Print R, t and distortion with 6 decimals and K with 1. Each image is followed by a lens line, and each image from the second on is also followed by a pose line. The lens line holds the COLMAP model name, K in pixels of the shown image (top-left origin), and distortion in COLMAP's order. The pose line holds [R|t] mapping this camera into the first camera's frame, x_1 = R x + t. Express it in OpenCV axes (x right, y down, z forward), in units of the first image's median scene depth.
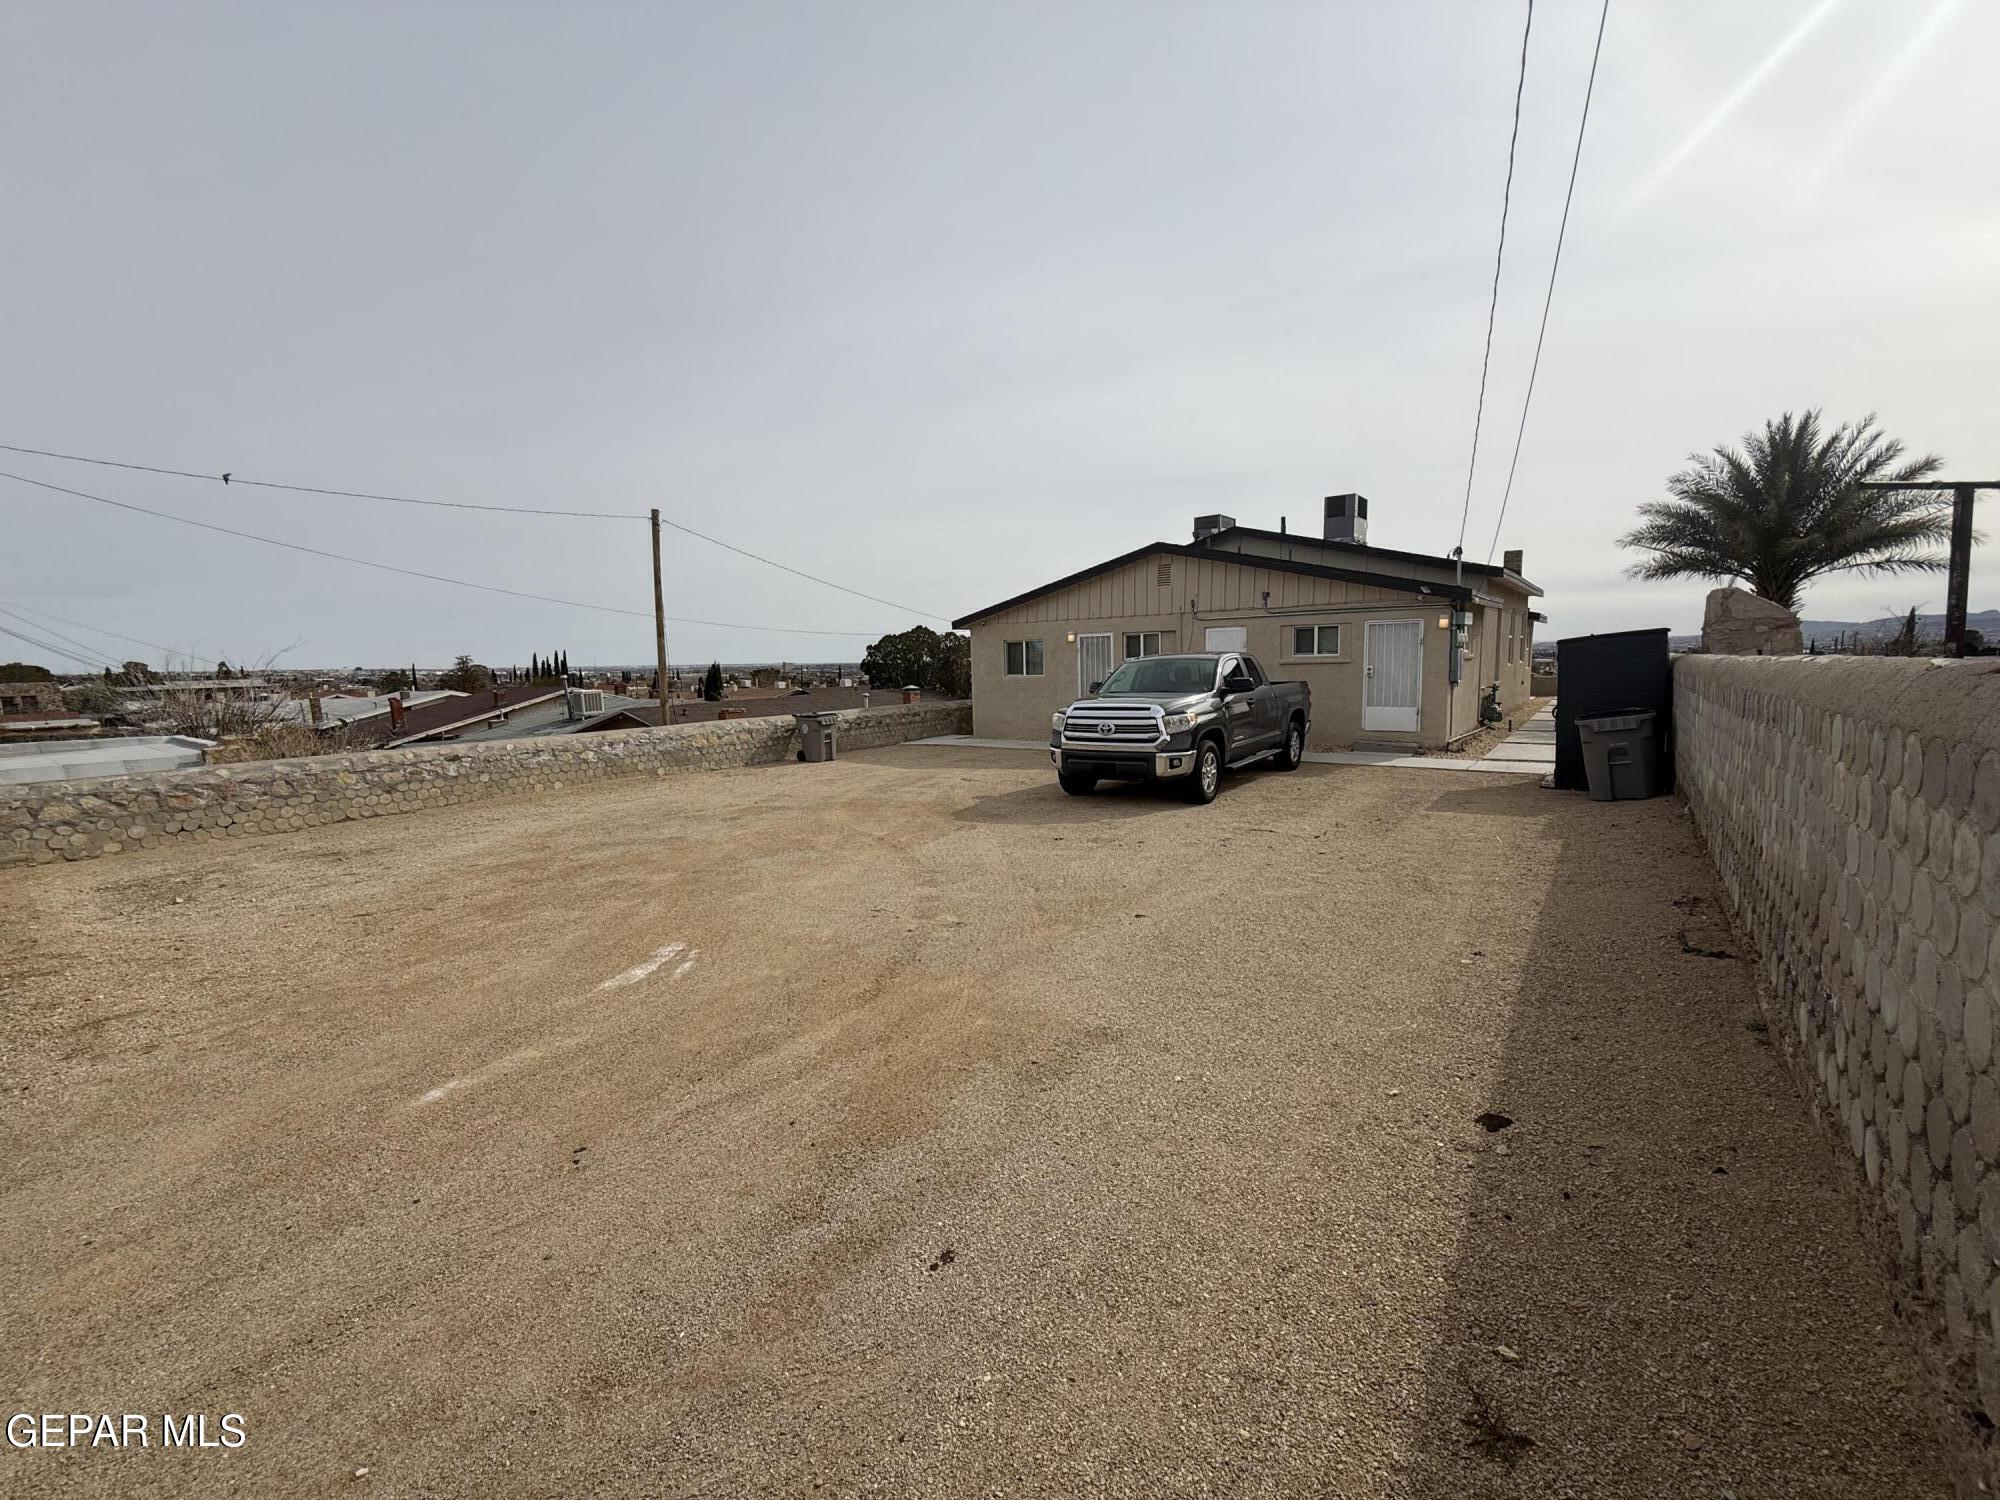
lens RADIAL K [[793.9, 0, 1003.7], [0, 793.9, 752.3], [0, 0, 1]] dist [0.000889, -0.000151]
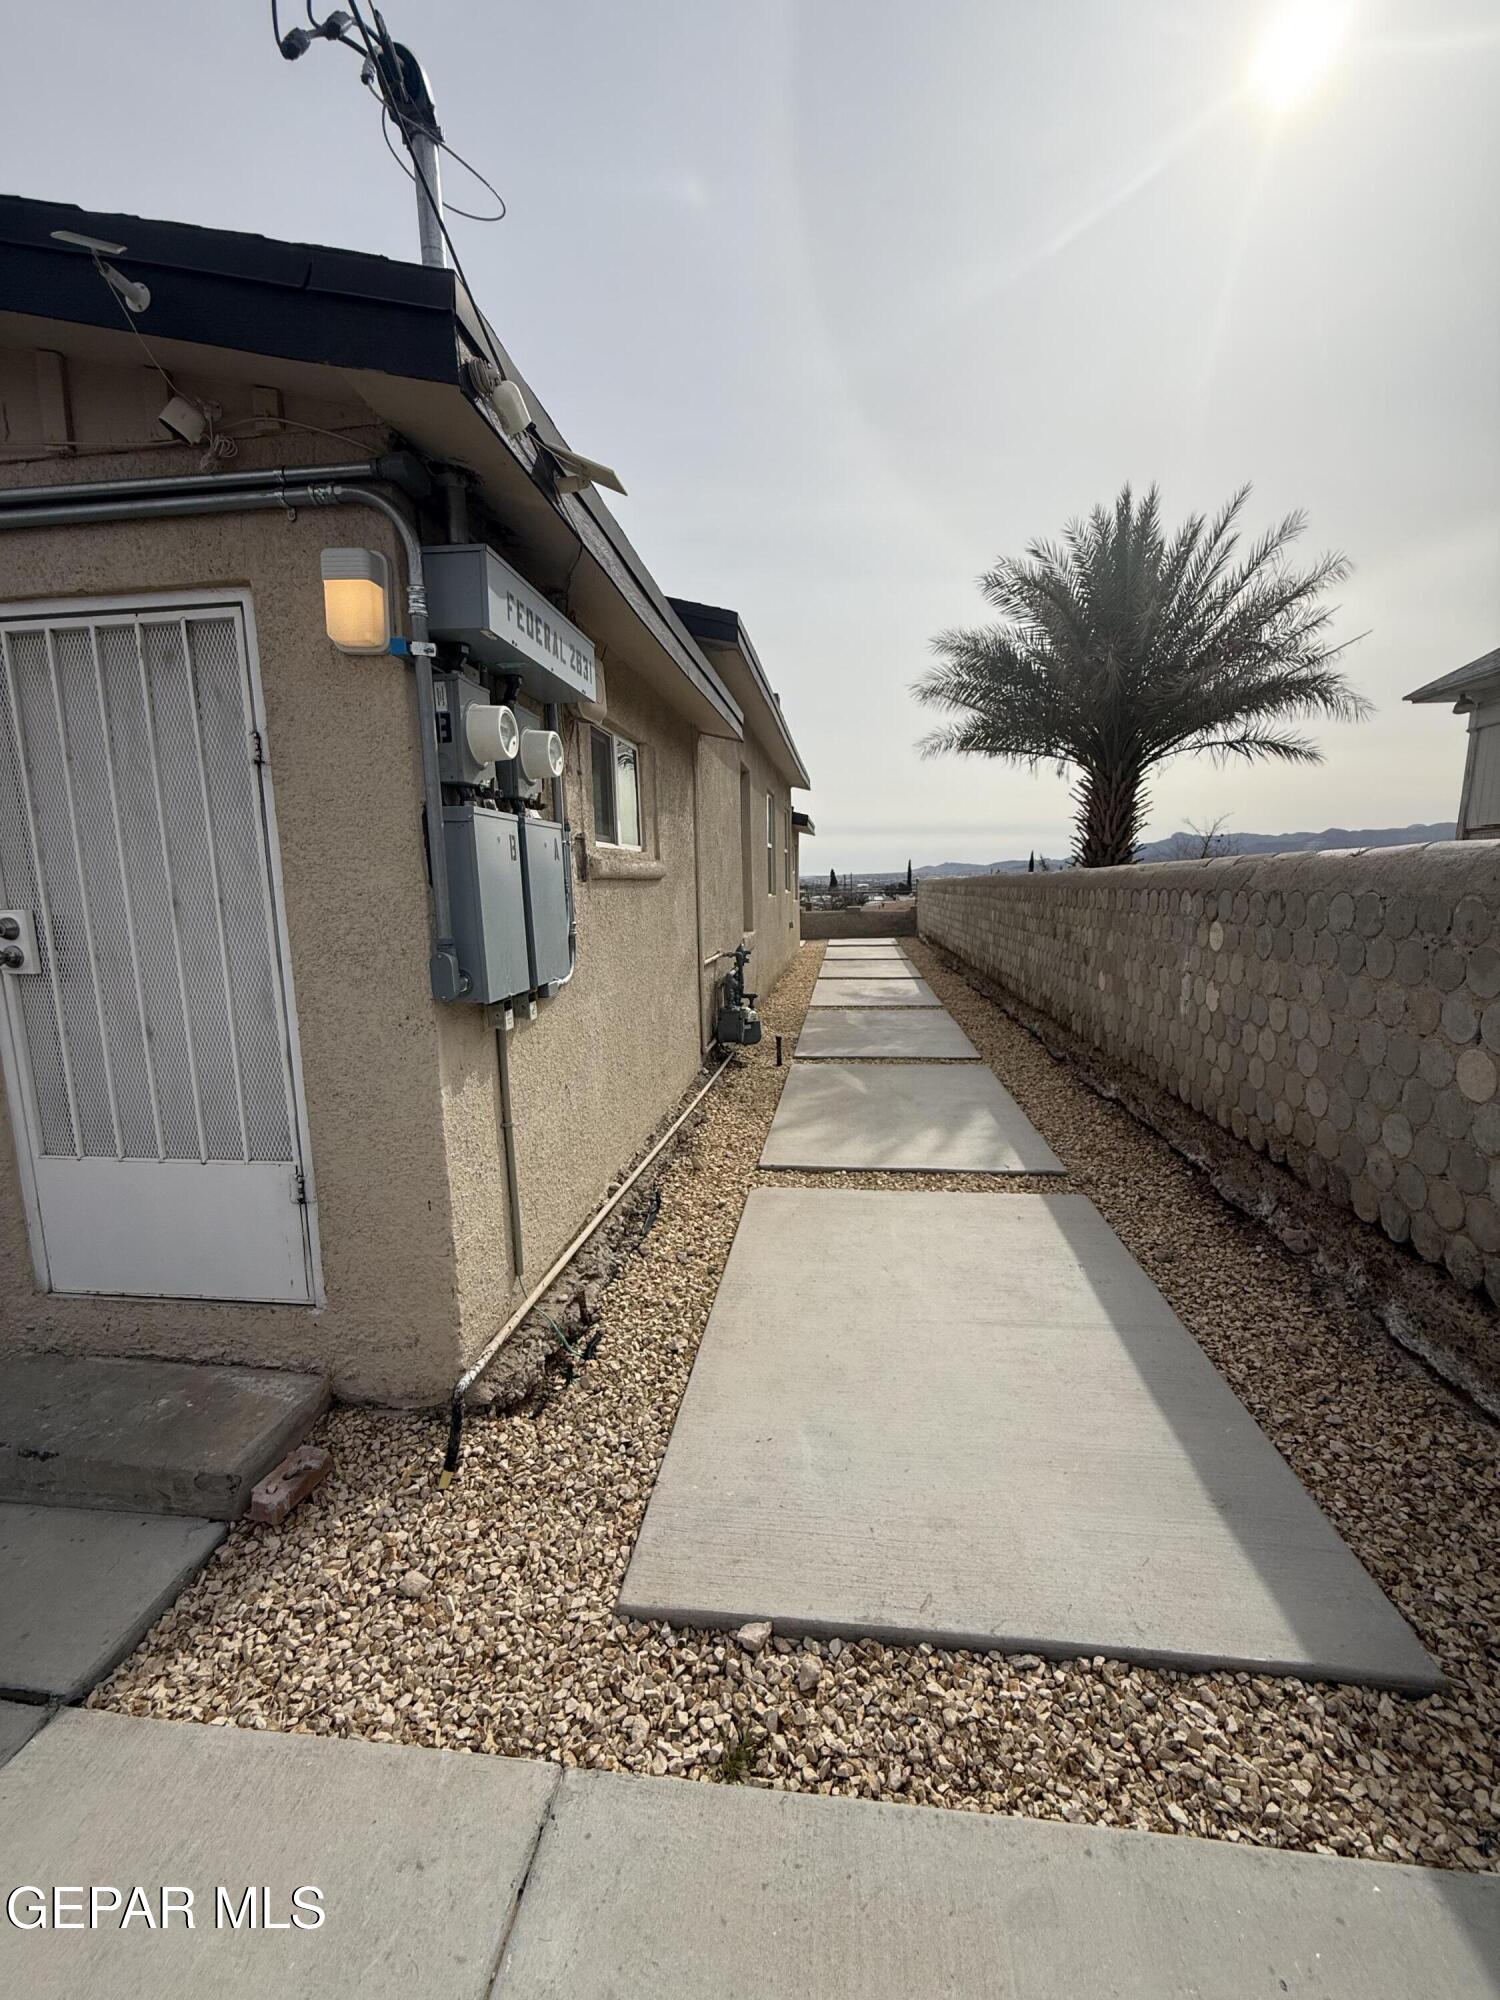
lens RADIAL K [[793.9, 0, 750.0], [0, 793.9, 1000.0], [0, 0, 1]] dist [0.000889, -0.000151]
pose [[0.860717, -0.068944, 0.504394, 0.404436], [0.061877, 0.997609, 0.030770, -0.069173], [-0.505310, 0.004726, 0.862925, 0.629595]]
